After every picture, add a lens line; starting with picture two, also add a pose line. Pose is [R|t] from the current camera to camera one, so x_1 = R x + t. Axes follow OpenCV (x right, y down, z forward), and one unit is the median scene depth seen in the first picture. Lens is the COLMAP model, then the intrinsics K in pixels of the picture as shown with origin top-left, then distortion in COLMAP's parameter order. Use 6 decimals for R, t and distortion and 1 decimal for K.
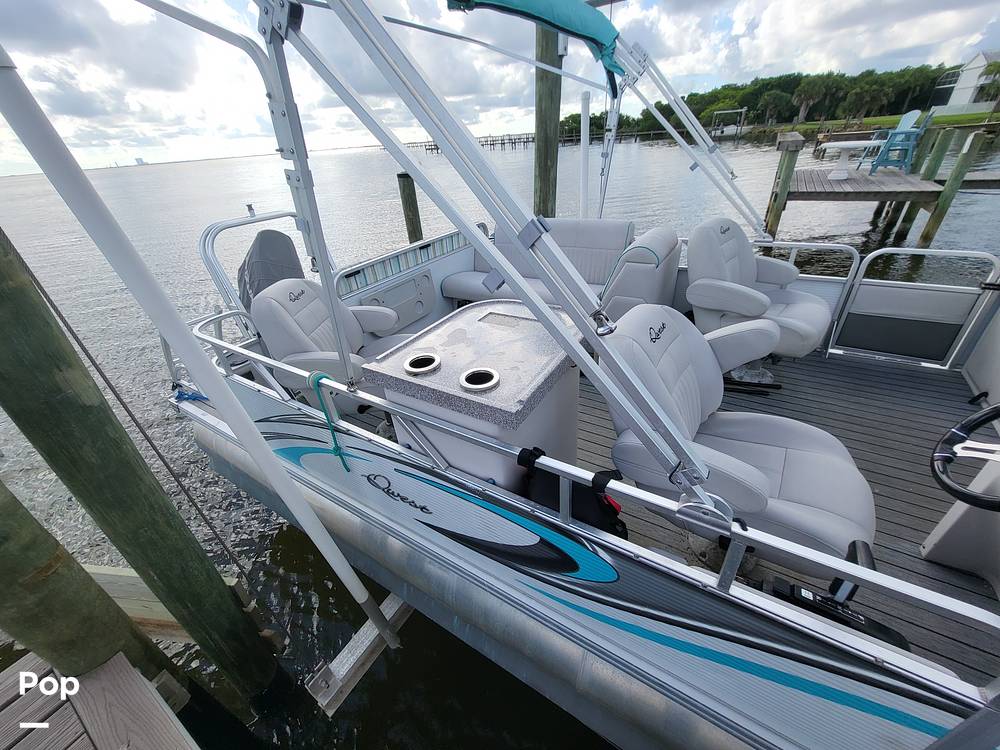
lens RADIAL K [[391.3, 0, 499.9], [0, 391.3, 374.6], [0, 0, 1]] dist [-0.001812, 0.001055]
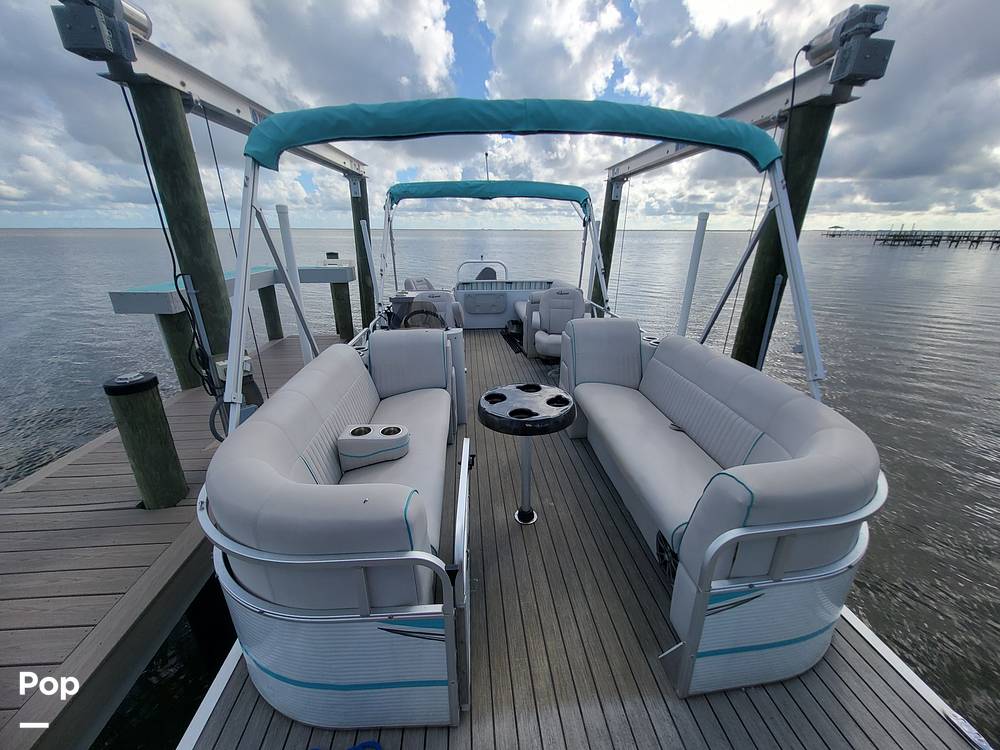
lens RADIAL K [[391.3, 0, 504.5], [0, 391.3, 371.4], [0, 0, 1]] dist [-0.001812, 0.001055]
pose [[0.604371, 0.337347, -0.721757, 0.115390], [-0.453446, 0.890534, 0.036535, 0.002431], [0.655074, 0.305197, 0.691182, -0.025103]]
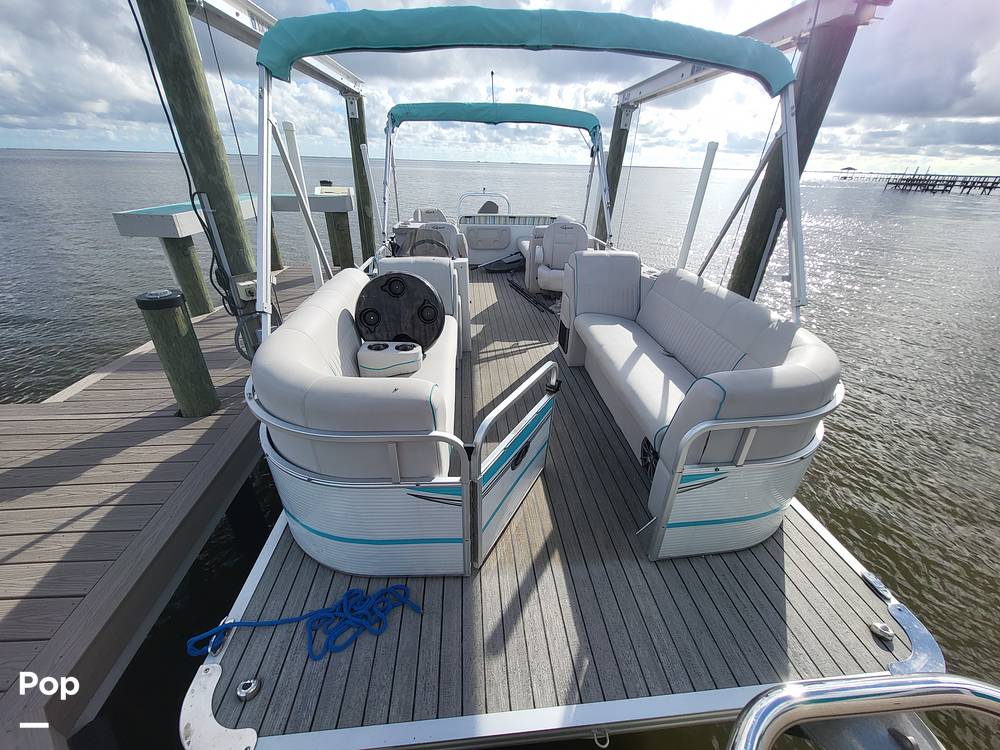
lens RADIAL K [[391.3, 0, 503.2], [0, 391.3, 371.9], [0, 0, 1]] dist [-0.001812, 0.001055]
pose [[0.597856, 0.449496, -0.663718, 0.119041], [-0.472612, 0.866427, 0.161065, 0.005451], [0.647461, 0.217388, 0.730436, -0.028082]]
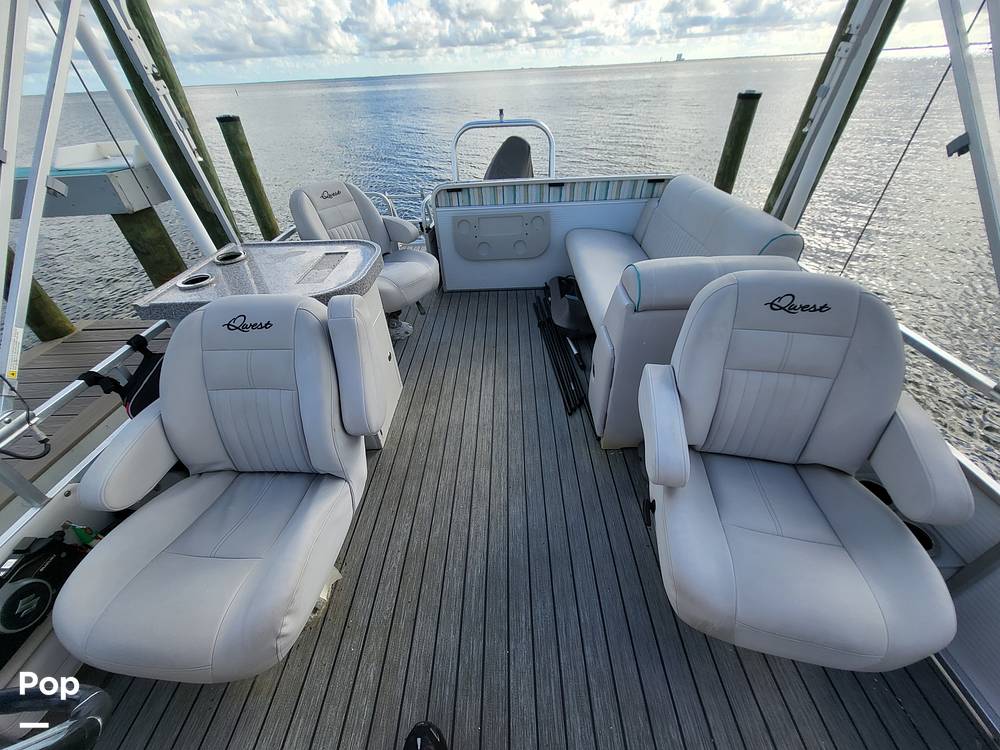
lens RADIAL K [[391.3, 0, 501.1], [0, 391.3, 376.0], [0, 0, 1]] dist [-0.001812, 0.001055]
pose [[0.523409, 0.561591, -0.640826, 0.043132], [-0.438275, 0.822396, 0.362740, -0.018756], [0.730724, 0.090997, 0.676581, 0.027957]]
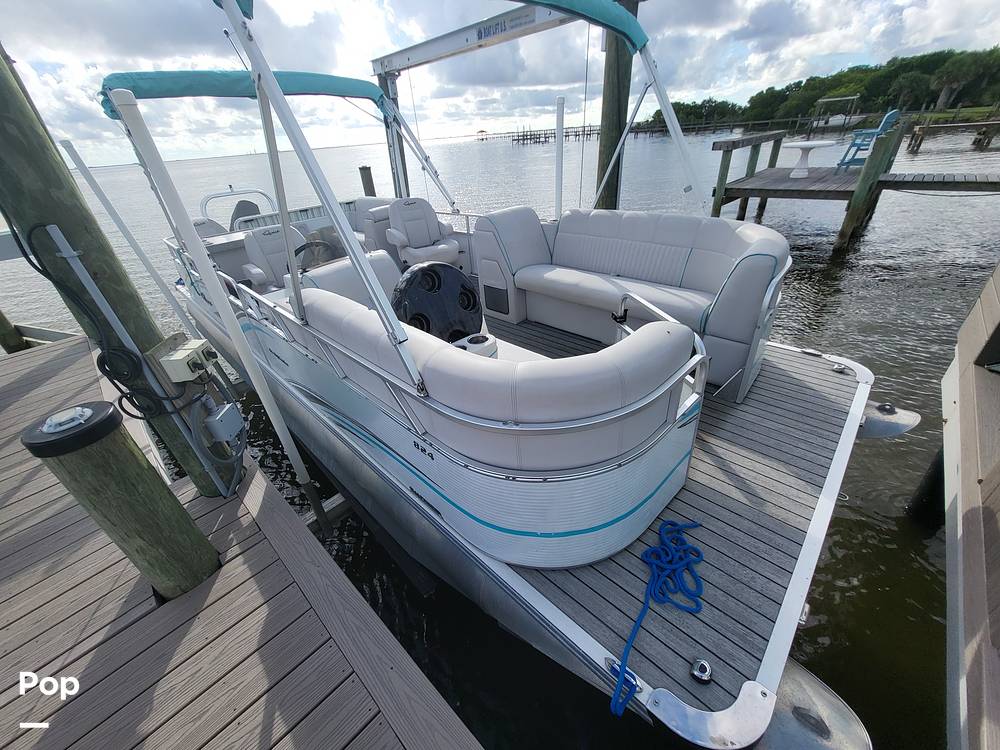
lens RADIAL K [[391.3, 0, 501.5], [0, 391.3, 371.9], [0, 0, 1]] dist [-0.001812, 0.001055]
pose [[0.977508, 0.109793, -0.180068, 0.084912], [-0.107175, 0.993945, 0.024237, 0.020344], [0.181639, -0.004393, 0.983356, -0.045370]]
